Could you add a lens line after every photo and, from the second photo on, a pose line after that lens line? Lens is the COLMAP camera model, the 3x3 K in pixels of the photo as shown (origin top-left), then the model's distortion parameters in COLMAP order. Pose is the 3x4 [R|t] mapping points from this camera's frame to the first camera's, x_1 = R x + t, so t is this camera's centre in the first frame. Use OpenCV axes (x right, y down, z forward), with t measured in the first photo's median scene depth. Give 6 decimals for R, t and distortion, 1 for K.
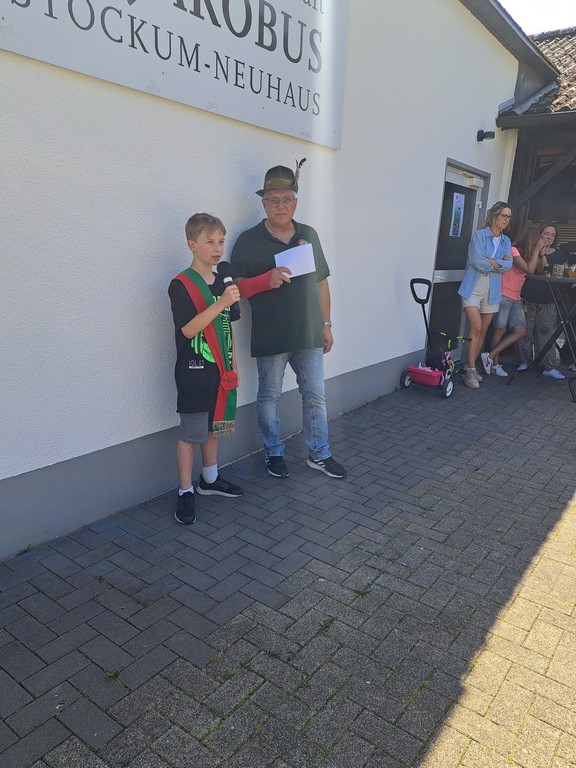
lens RADIAL K [[549.4, 0, 293.9], [0, 549.4, 393.2], [0, 0, 1]] dist [0.052295, -0.045997]
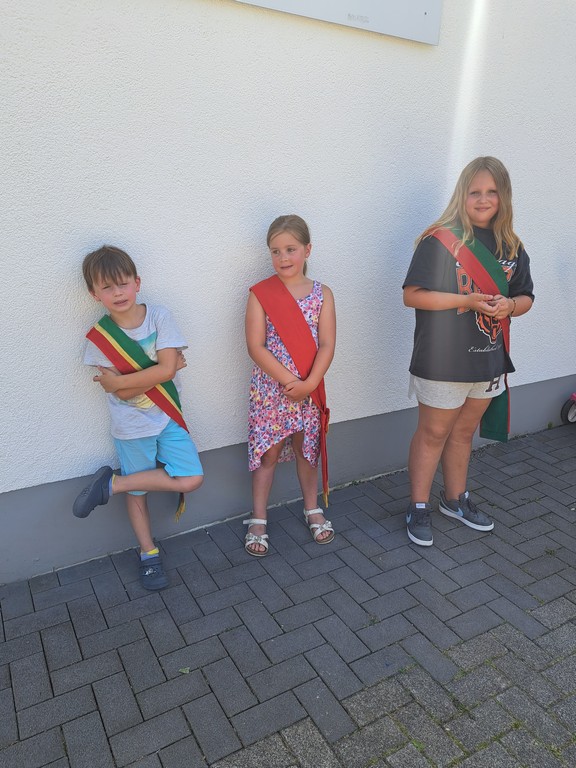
lens RADIAL K [[549.4, 0, 293.9], [0, 549.4, 393.2], [0, 0, 1]] dist [0.052295, -0.045997]
pose [[0.920376, 0.103594, -0.377064, 0.240551], [-0.088386, 0.994427, 0.057467, -0.093660], [0.380916, -0.019564, 0.924403, 0.425553]]
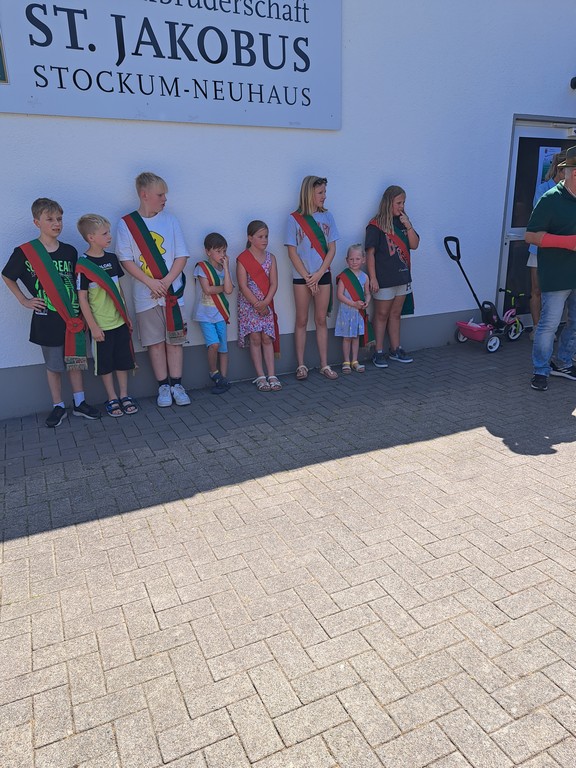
lens RADIAL K [[557.3, 0, 304.3], [0, 557.3, 392.8], [0, 0, 1]] dist [0.060236, -0.052955]
pose [[0.888853, 0.080187, -0.451121, 0.698387], [-0.062142, 0.996567, 0.054702, 0.074107], [0.453959, -0.020588, 0.890785, -0.146923]]
